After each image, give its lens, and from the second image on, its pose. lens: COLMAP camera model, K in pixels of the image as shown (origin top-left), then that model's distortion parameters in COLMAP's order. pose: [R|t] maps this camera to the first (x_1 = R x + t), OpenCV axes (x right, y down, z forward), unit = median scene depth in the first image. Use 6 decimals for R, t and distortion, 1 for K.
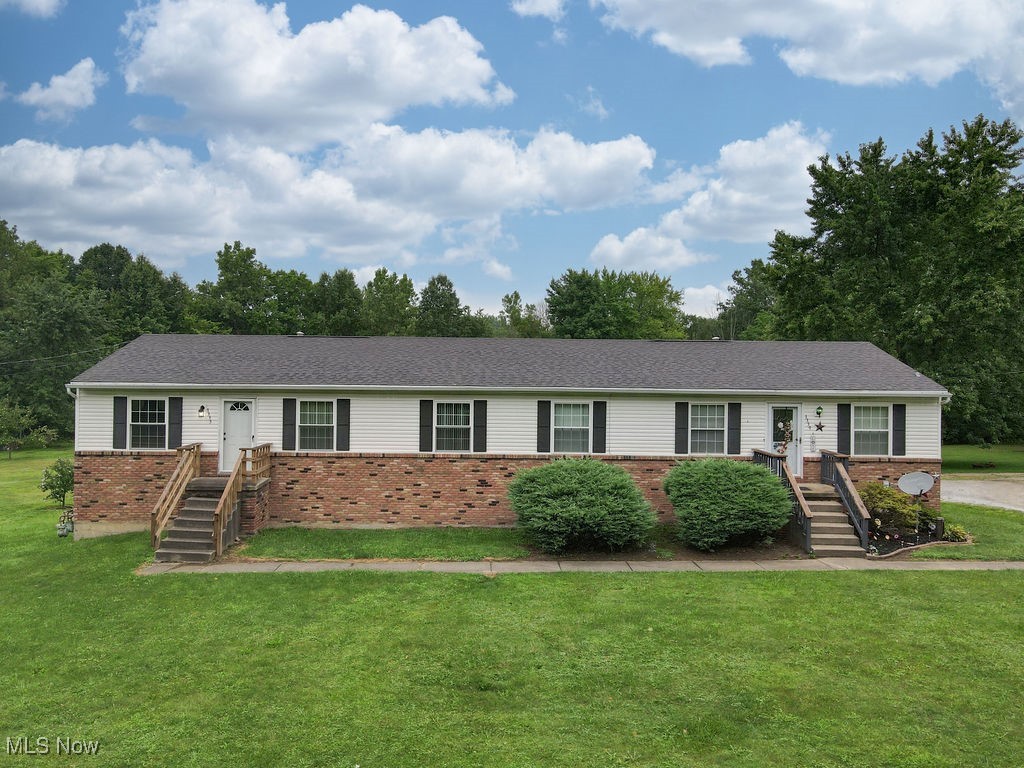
lens RADIAL K [[732.8, 0, 512.0], [0, 732.8, 384.0], [0, 0, 1]] dist [0.004736, 0.002150]
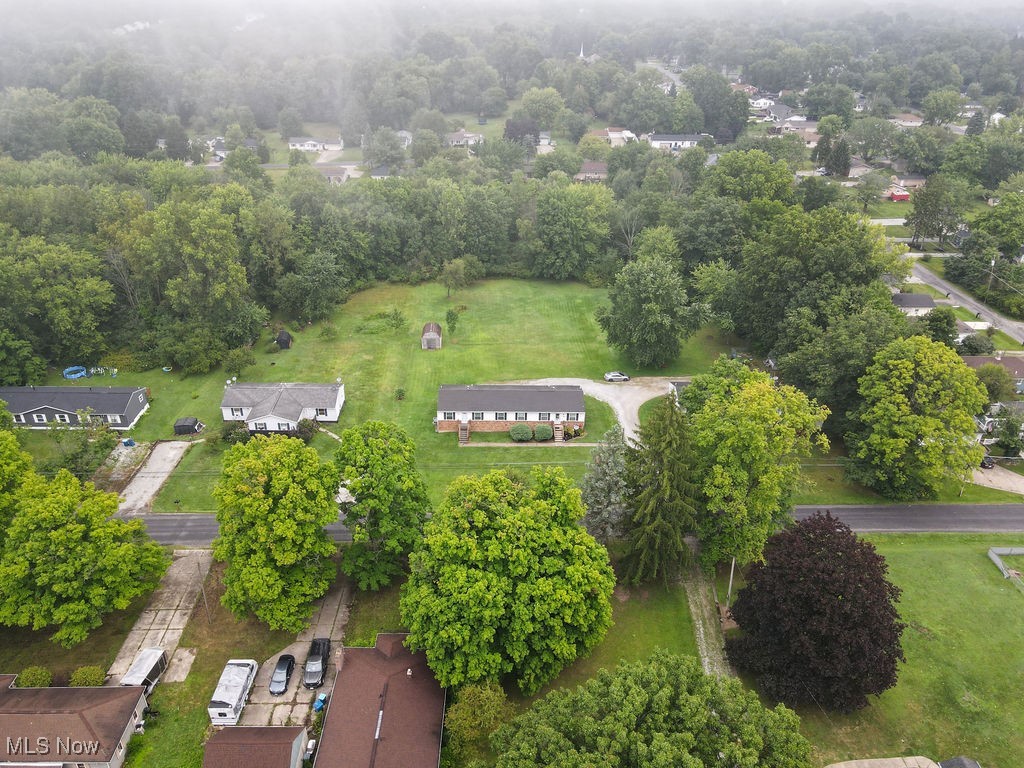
lens RADIAL K [[732.8, 0, 512.0], [0, 732.8, 384.0], [0, 0, 1]] dist [0.004736, 0.002150]
pose [[0.999899, 0.008012, -0.011763, 0.075168], [-0.001776, 0.890273, 0.455424, -2.845198], [0.014121, -0.455357, 0.890197, -4.102222]]
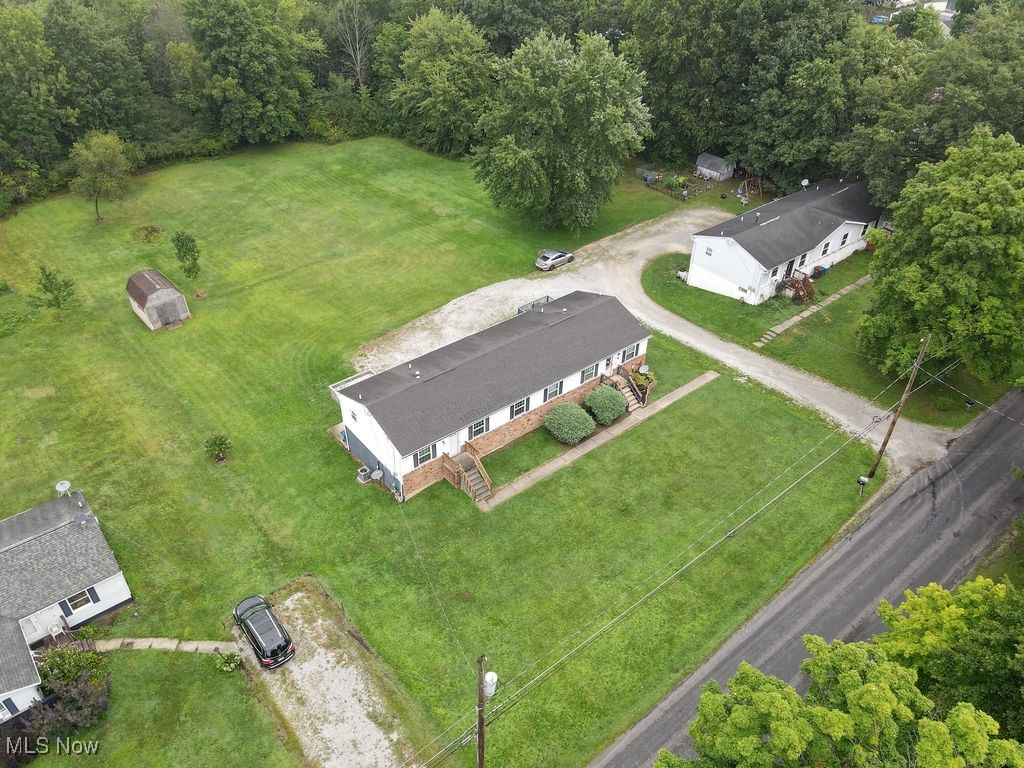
lens RADIAL K [[732.8, 0, 512.0], [0, 732.8, 384.0], [0, 0, 1]] dist [0.004736, 0.002150]
pose [[0.795583, -0.369383, 0.480212, -1.354102], [0.010093, 0.800603, 0.599110, -1.614382], [-0.605760, -0.471795, 0.640675, -0.652574]]
